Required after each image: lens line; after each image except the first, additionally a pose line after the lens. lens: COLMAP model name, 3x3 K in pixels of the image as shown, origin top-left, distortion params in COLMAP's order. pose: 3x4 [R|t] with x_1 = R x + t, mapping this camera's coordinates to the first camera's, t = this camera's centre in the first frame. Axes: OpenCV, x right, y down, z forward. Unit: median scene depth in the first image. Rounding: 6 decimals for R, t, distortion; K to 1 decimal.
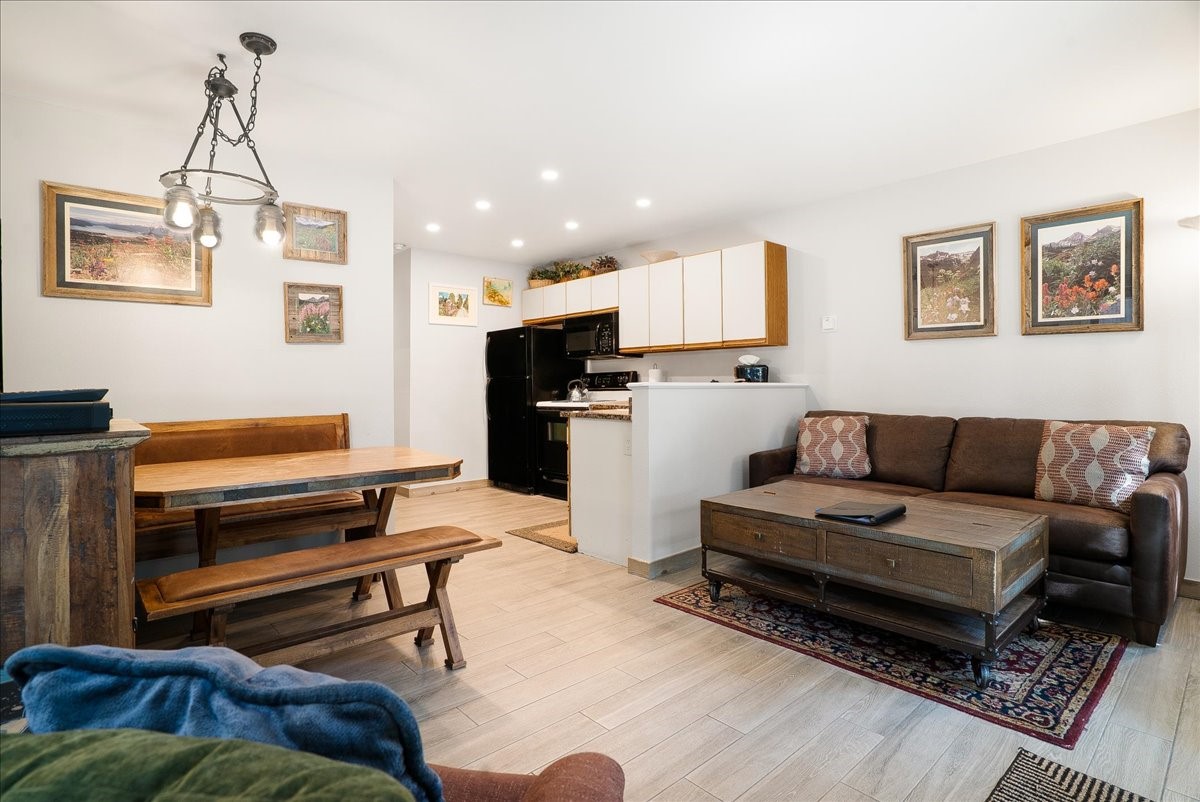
lens RADIAL K [[590.0, 0, 595.8], [0, 590.0, 397.1], [0, 0, 1]] dist [-0.043764, 0.023661]
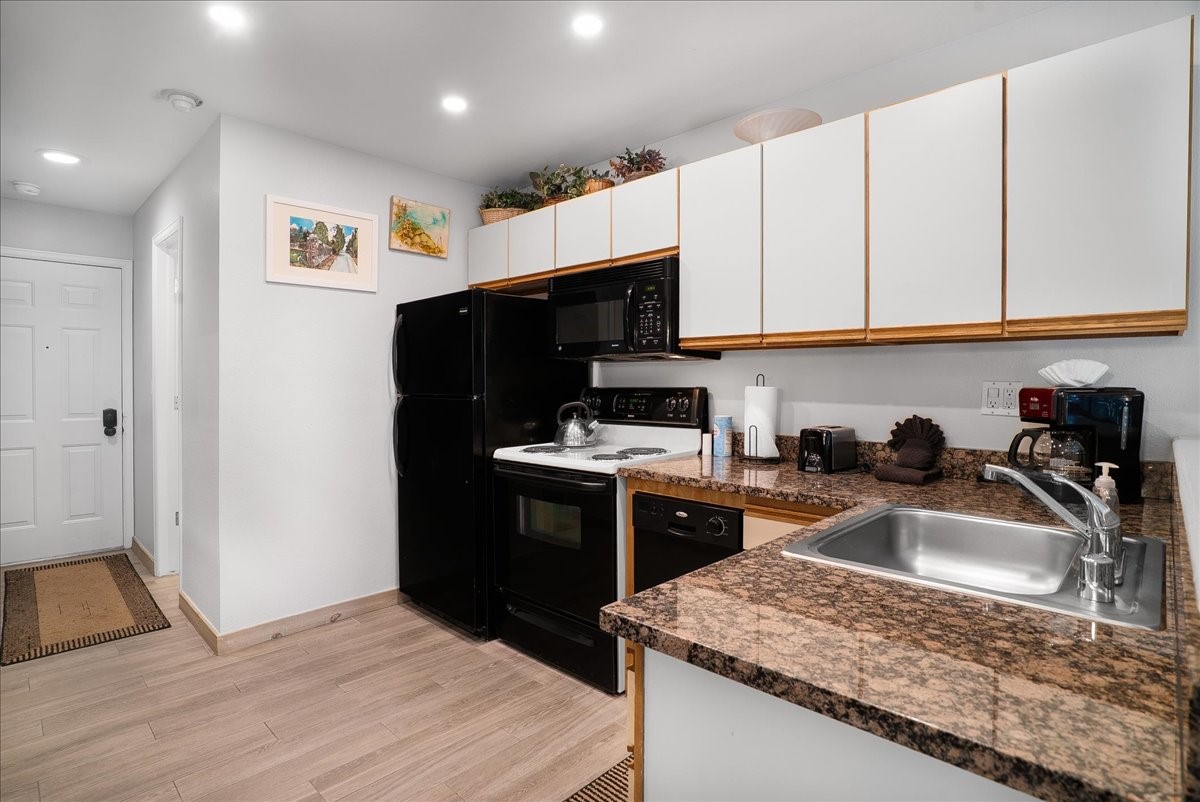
lens RADIAL K [[590.0, 0, 595.8], [0, 590.0, 397.1], [0, 0, 1]] dist [-0.043764, 0.023661]
pose [[0.997462, 0.007911, 0.070758, -0.084980], [-0.008458, 0.999937, 0.007447, -0.062182], [-0.070694, -0.008026, 0.997466, 0.848934]]
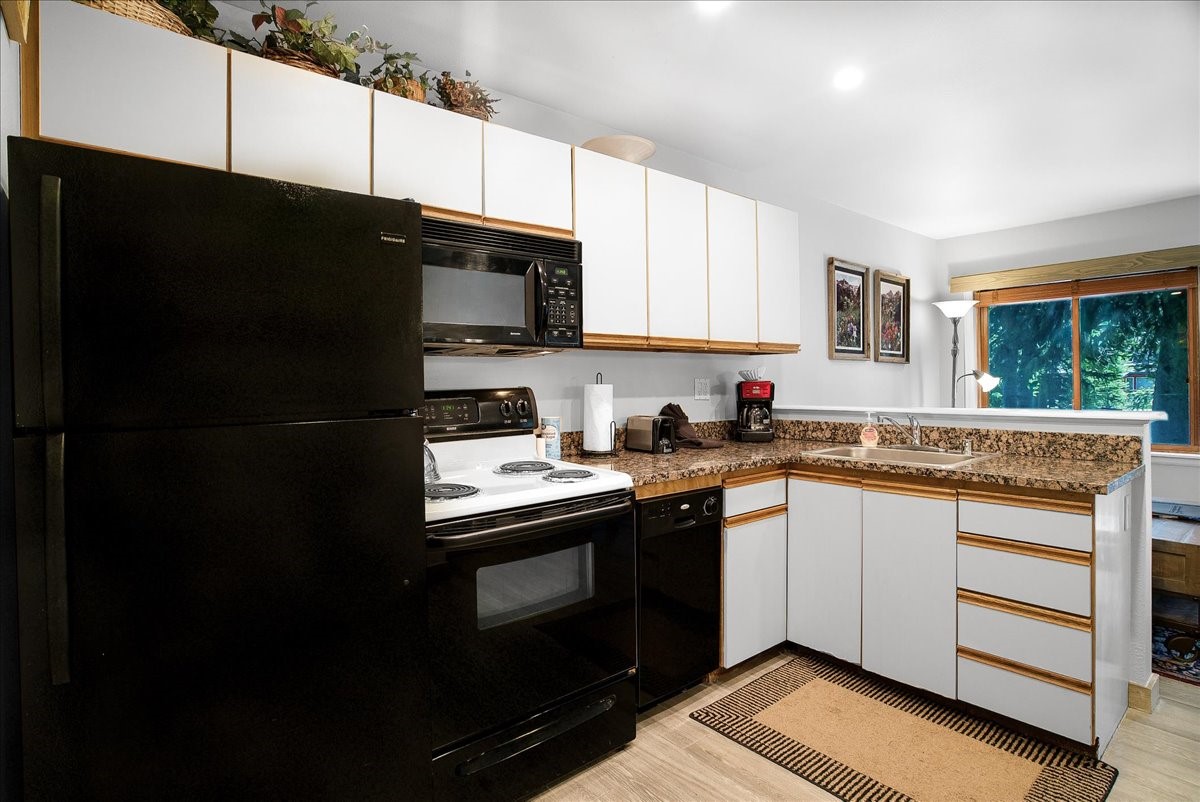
lens RADIAL K [[623.3, 0, 583.1], [0, 623.3, 380.9], [0, 0, 1]] dist [-0.045522, 0.030245]
pose [[0.055357, 0.008939, 0.998427, -0.601043], [0.030601, 0.999475, -0.010645, -0.068010], [-0.997998, 0.031142, 0.055055, 1.487086]]
